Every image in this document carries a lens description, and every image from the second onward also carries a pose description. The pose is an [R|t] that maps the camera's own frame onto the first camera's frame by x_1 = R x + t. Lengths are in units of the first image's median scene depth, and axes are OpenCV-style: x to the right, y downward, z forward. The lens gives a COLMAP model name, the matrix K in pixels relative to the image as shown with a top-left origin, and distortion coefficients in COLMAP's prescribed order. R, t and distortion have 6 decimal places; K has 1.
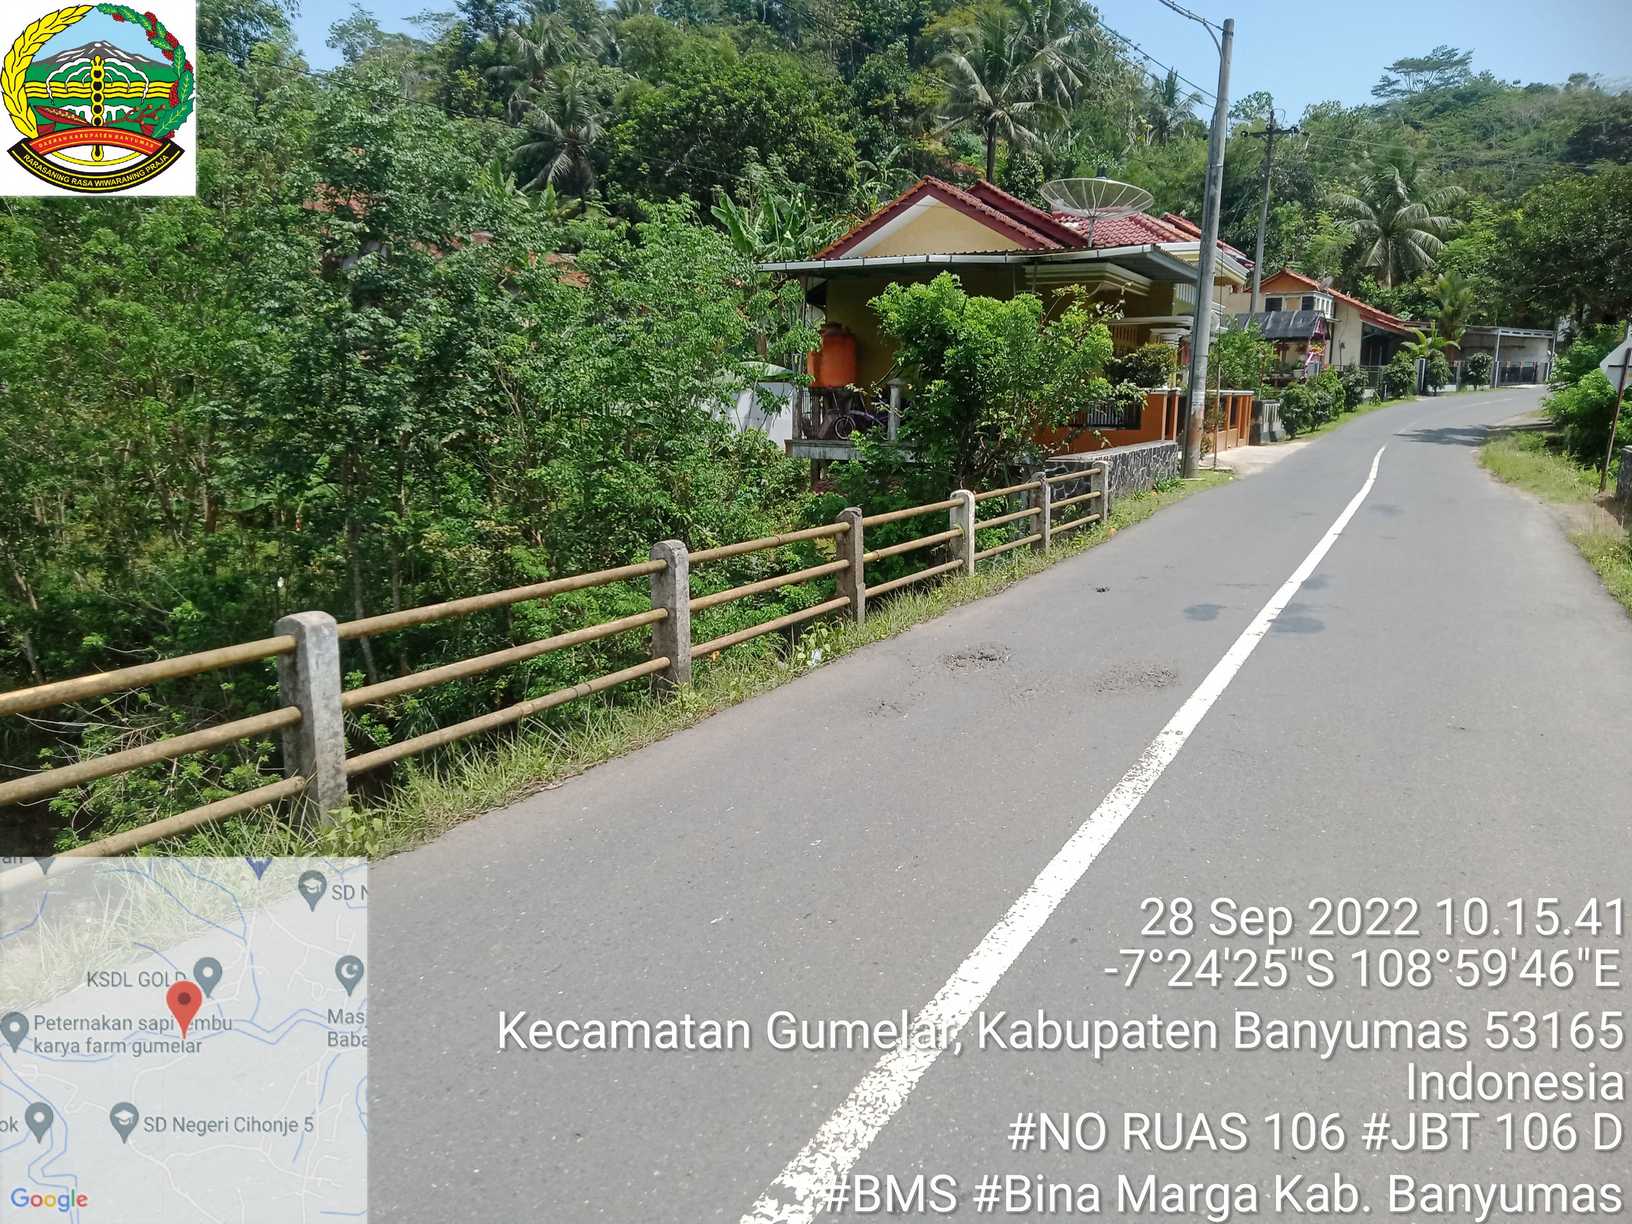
lens RADIAL K [[1253.3, 0, 776.1], [0, 1253.3, 594.7], [0, 0, 1]] dist [0.036152, -0.010977]
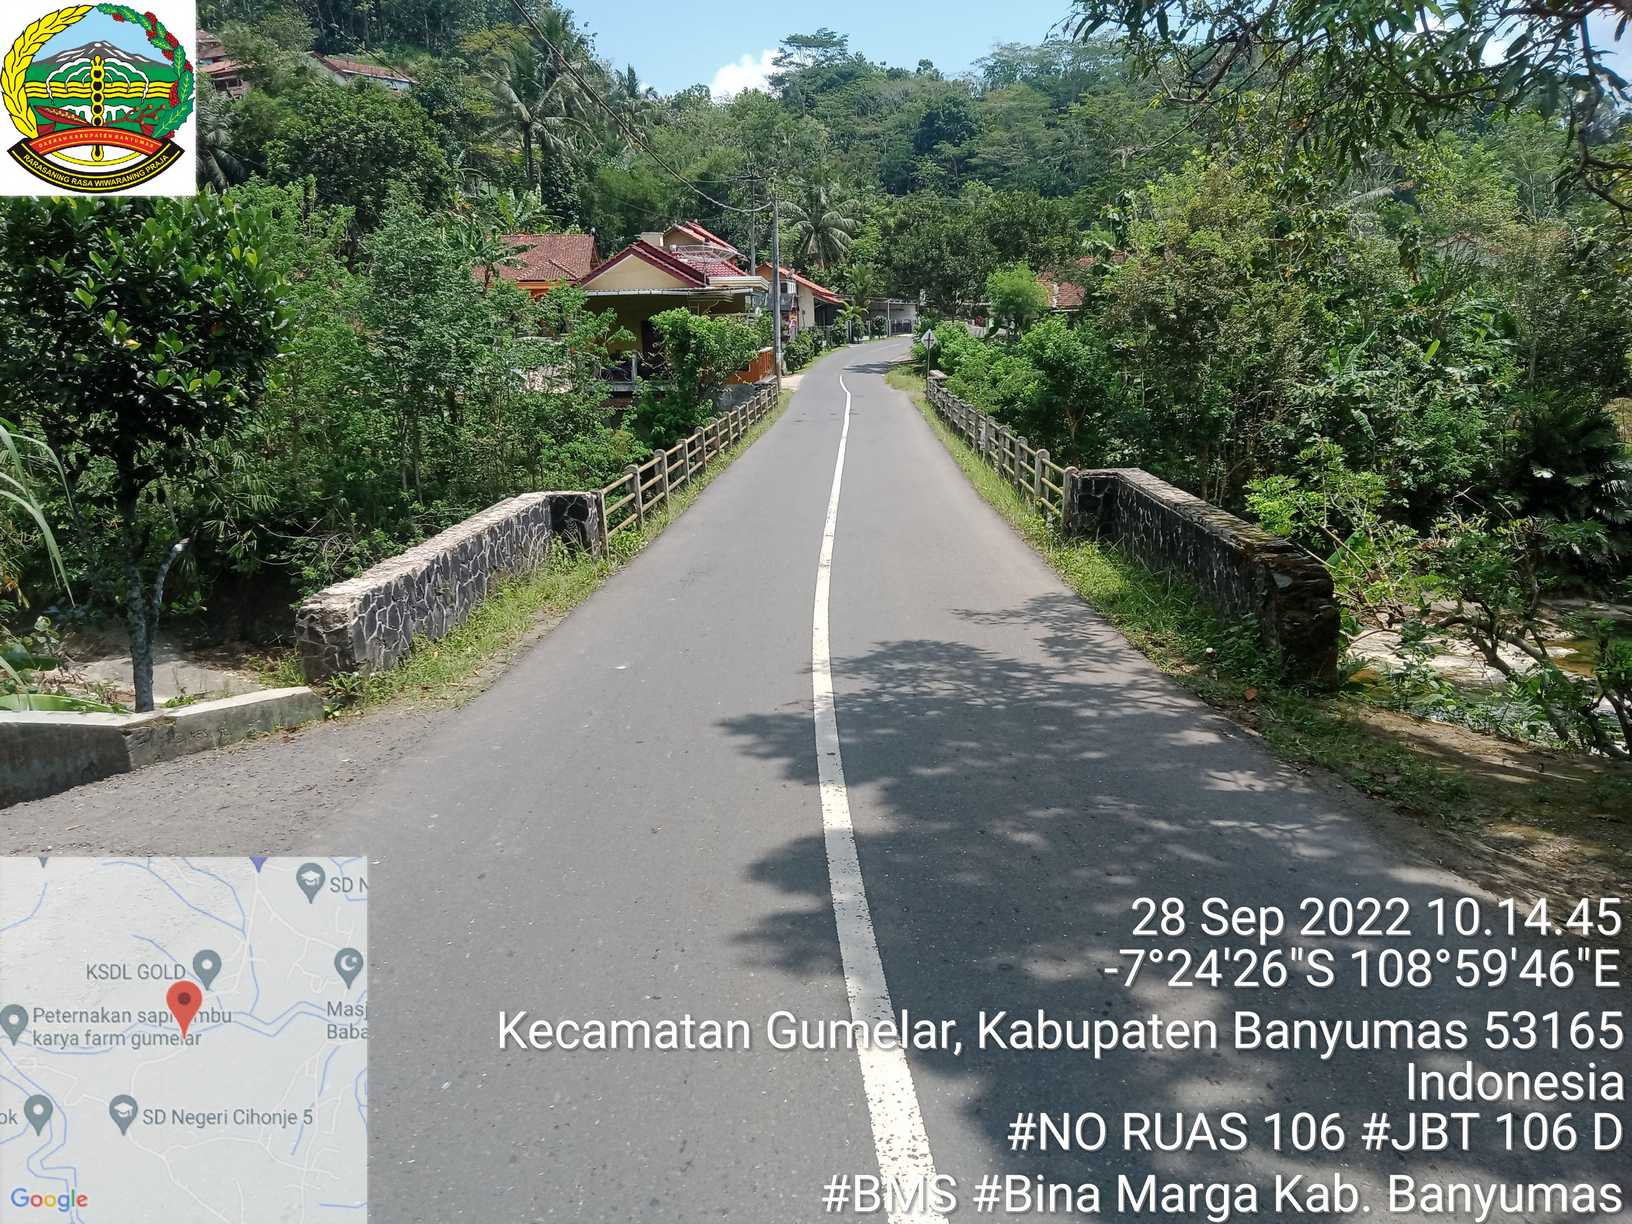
lens RADIAL K [[1277.1, 0, 805.1], [0, 1277.1, 628.3], [0, 0, 1]] dist [0.066782, -0.086612]
pose [[0.902022, -0.121830, 0.414142, -0.284105], [0.094185, 0.991779, 0.086618, 0.060700], [-0.421290, -0.039125, 0.906082, -0.507329]]
